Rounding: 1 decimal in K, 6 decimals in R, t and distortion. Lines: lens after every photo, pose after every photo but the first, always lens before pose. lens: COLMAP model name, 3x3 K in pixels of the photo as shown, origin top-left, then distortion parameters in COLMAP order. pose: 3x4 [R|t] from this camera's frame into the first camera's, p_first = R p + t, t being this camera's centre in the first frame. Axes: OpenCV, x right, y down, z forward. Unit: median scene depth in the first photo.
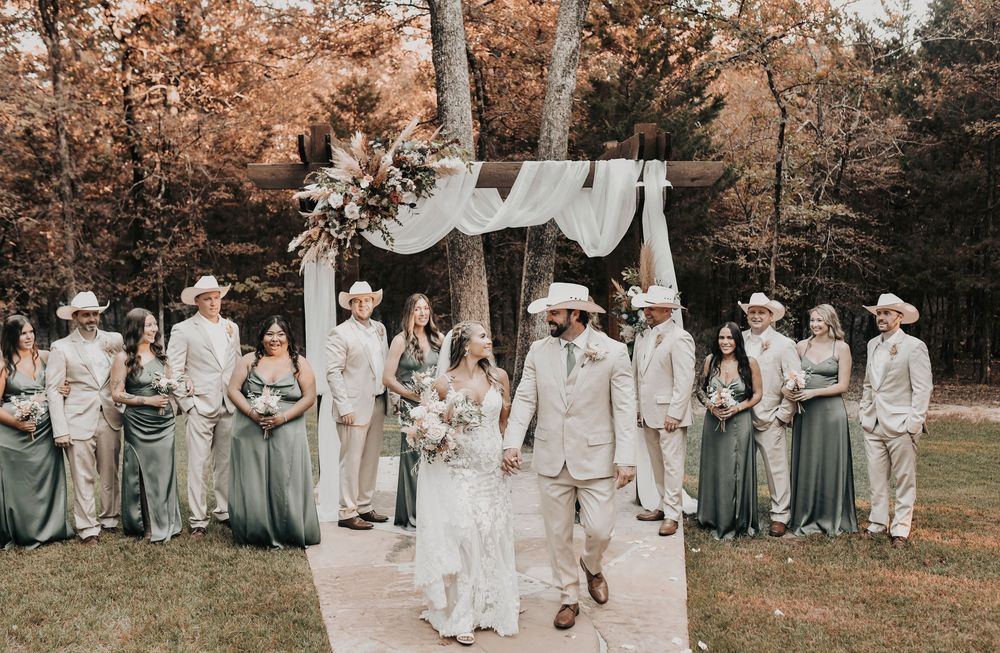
lens RADIAL K [[1002.1, 0, 515.3], [0, 1002.1, 324.6], [0, 0, 1]] dist [-0.023791, 0.000000]
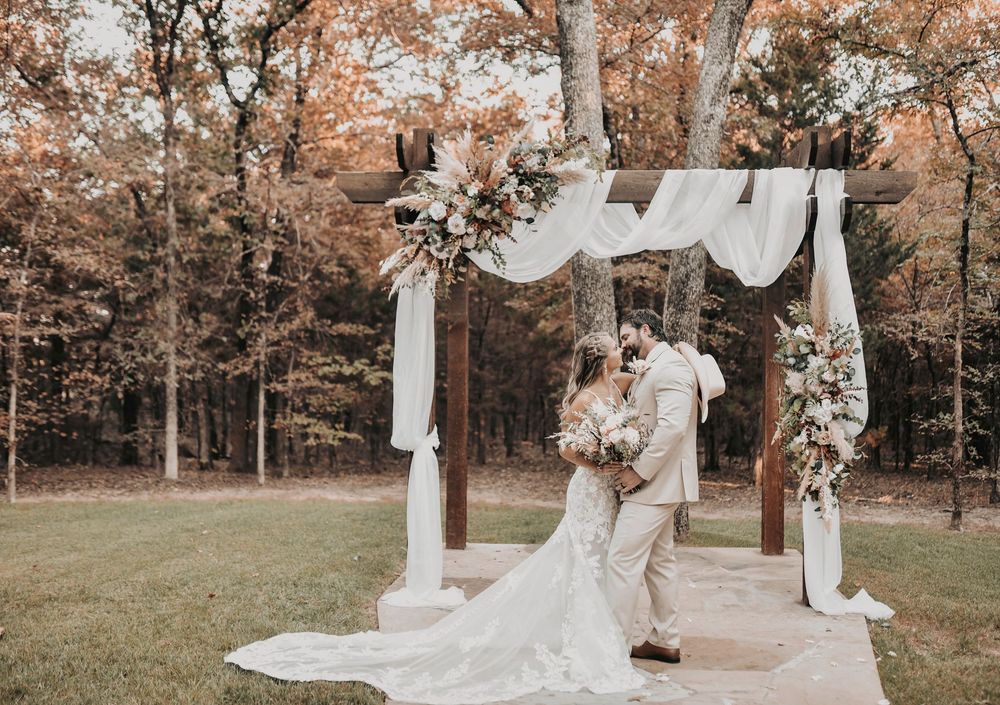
lens RADIAL K [[1044.0, 0, 528.3], [0, 1044.0, 346.7], [0, 0, 1]] dist [-0.031809, 0.000000]
pose [[0.993215, 0.017429, -0.114976, -0.002980], [-0.028909, 0.994672, -0.098951, 0.068278], [0.112638, 0.101604, 0.988428, 0.158154]]
